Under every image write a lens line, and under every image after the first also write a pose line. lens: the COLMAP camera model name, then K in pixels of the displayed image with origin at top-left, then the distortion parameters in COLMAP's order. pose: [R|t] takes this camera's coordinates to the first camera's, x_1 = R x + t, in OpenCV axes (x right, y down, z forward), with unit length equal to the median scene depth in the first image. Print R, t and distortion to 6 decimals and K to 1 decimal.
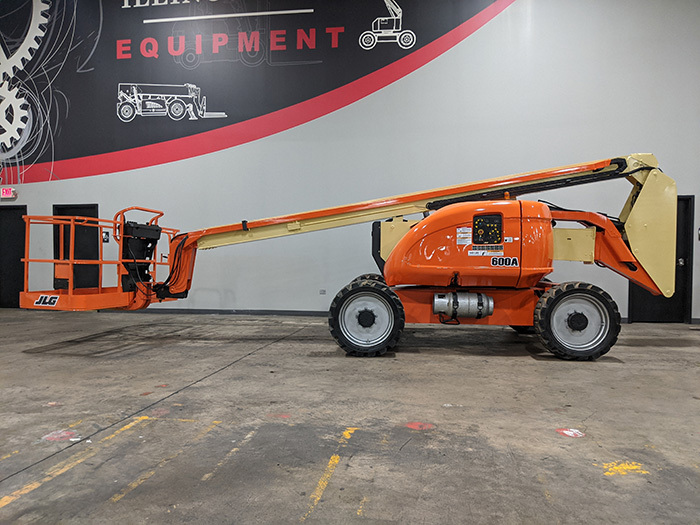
lens RADIAL K [[555.9, 0, 357.3], [0, 555.9, 270.8], [0, 0, 1]] dist [0.021141, -0.043812]
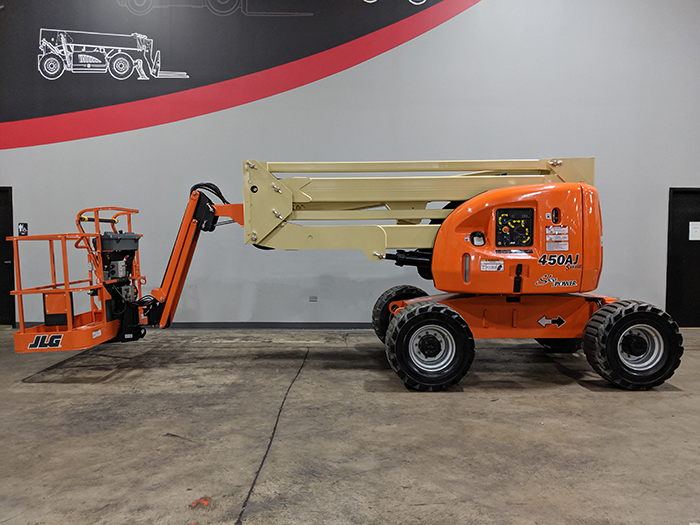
lens RADIAL K [[555.9, 0, 347.6], [0, 555.9, 260.9], [0, 0, 1]] dist [0.021141, -0.043812]
pose [[0.988106, -0.005069, 0.153688, -0.133771], [0.002825, 0.999886, 0.014818, -0.028868], [-0.153746, -0.014208, 0.988008, 0.182178]]
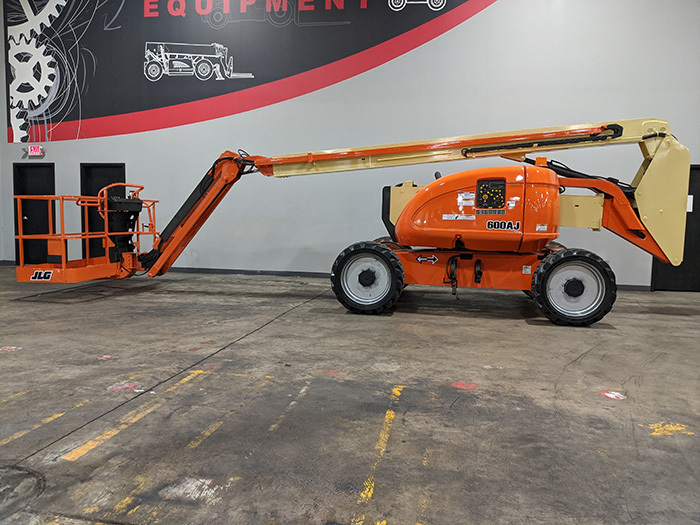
lens RADIAL K [[555.9, 0, 355.6], [0, 555.9, 259.1], [0, 0, 1]] dist [0.021141, -0.043812]
pose [[0.999681, 0.019692, -0.015812, -0.029021], [-0.018950, 0.998772, 0.045771, -0.000122], [0.016694, -0.045456, 0.998827, -0.010643]]
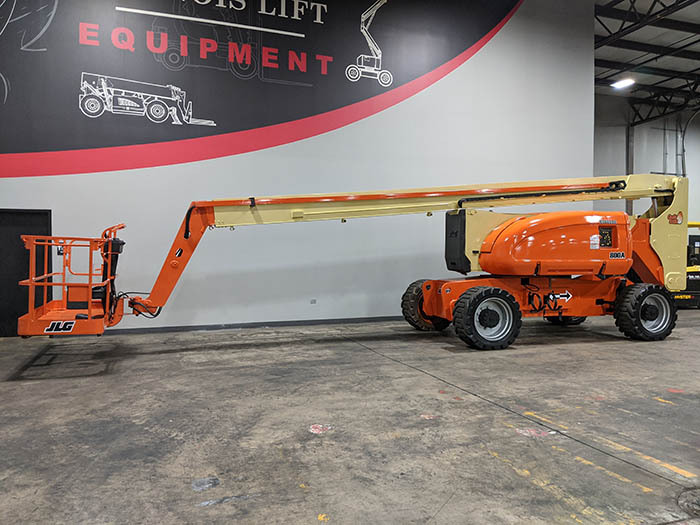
lens RADIAL K [[555.9, 0, 351.2], [0, 555.9, 263.5], [0, 0, 1]] dist [0.021141, -0.043812]
pose [[0.870111, -0.008938, 0.492775, -0.504791], [0.015240, 0.999845, -0.008775, -0.024172], [-0.492621, 0.015145, 0.870112, 0.042467]]
